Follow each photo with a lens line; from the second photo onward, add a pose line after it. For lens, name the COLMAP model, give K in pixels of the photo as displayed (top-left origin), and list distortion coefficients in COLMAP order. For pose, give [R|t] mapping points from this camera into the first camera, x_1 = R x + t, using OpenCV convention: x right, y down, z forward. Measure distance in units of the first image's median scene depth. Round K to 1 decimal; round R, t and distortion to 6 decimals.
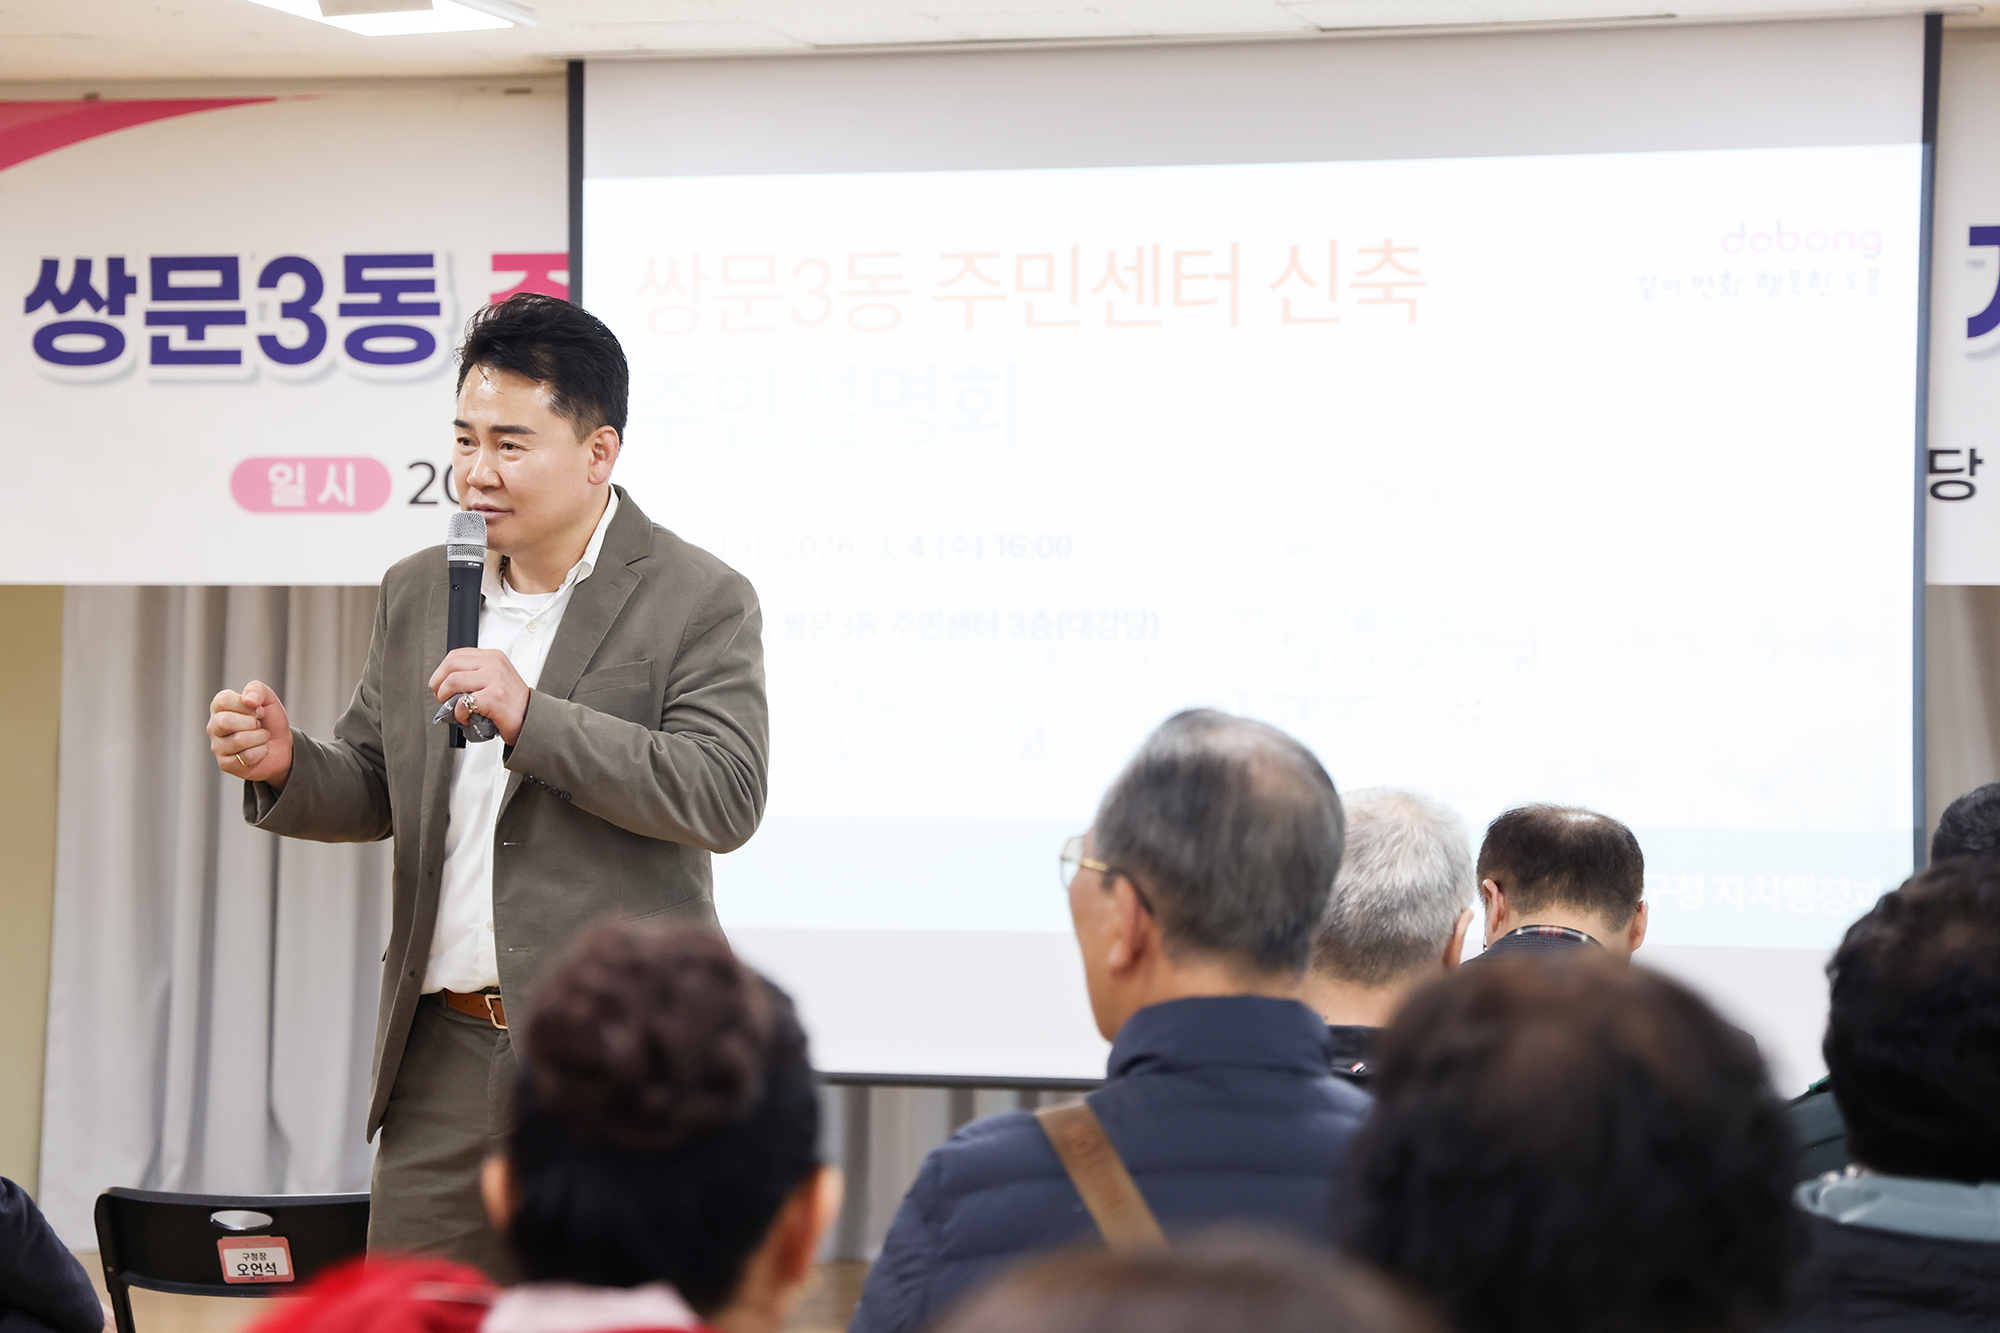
lens RADIAL K [[5548.0, 0, 902.6], [0, 5548.0, 580.5], [0, 0, 1]] dist [0.572612, 0.000000]
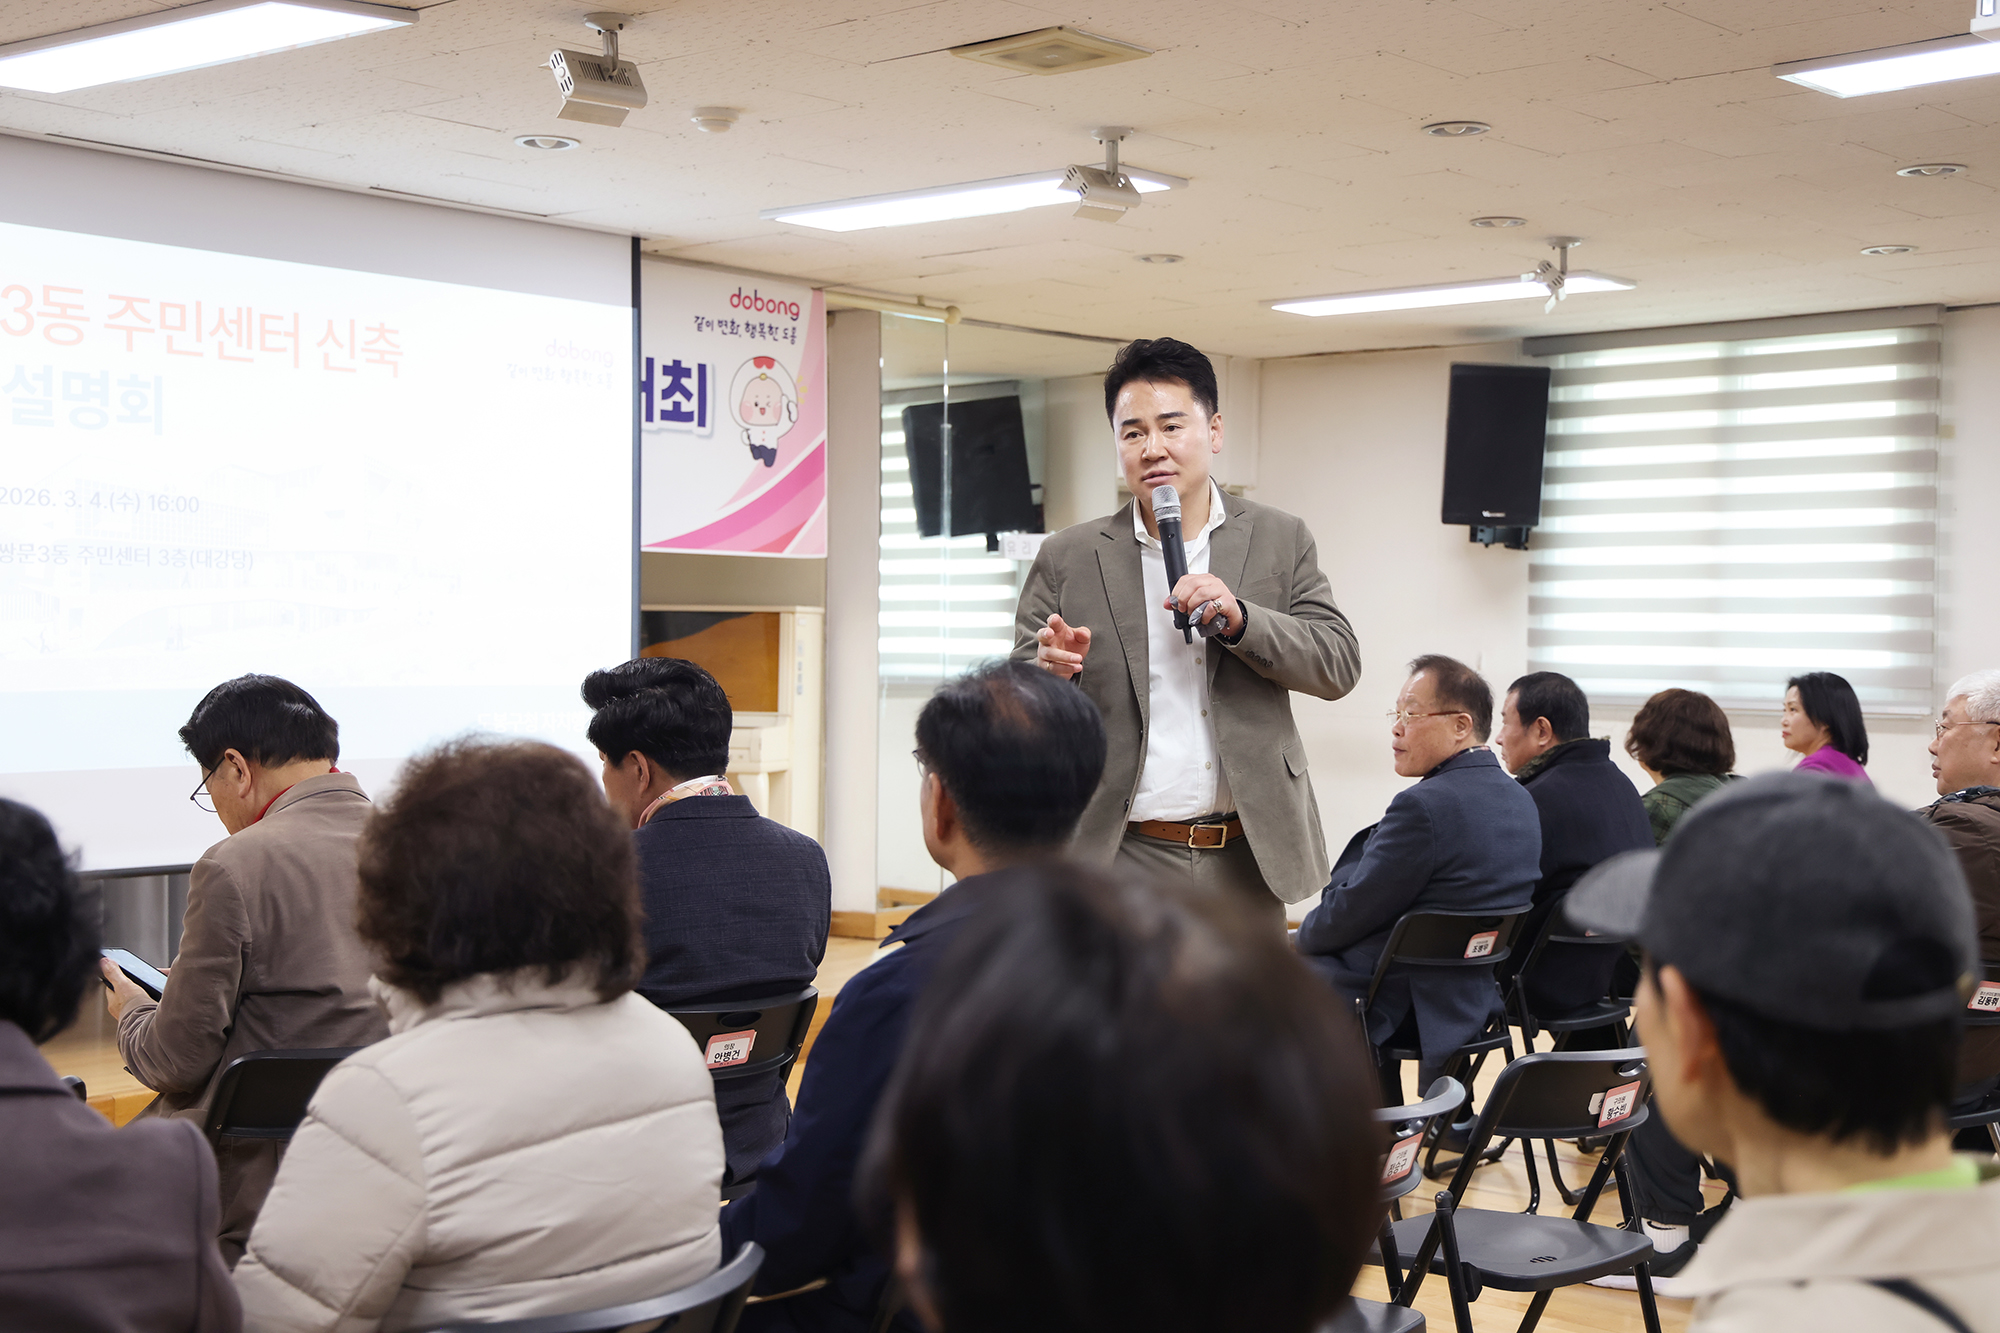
lens RADIAL K [[2594.9, 0, 949.3], [0, 2594.9, 665.7], [0, 0, 1]] dist [0.126370, 0.000000]
pose [[0.464103, -0.010910, 0.885714, -0.488096], [-0.026856, 0.999291, 0.026381, 0.012533], [-0.885374, -0.036030, 0.463481, 0.488403]]
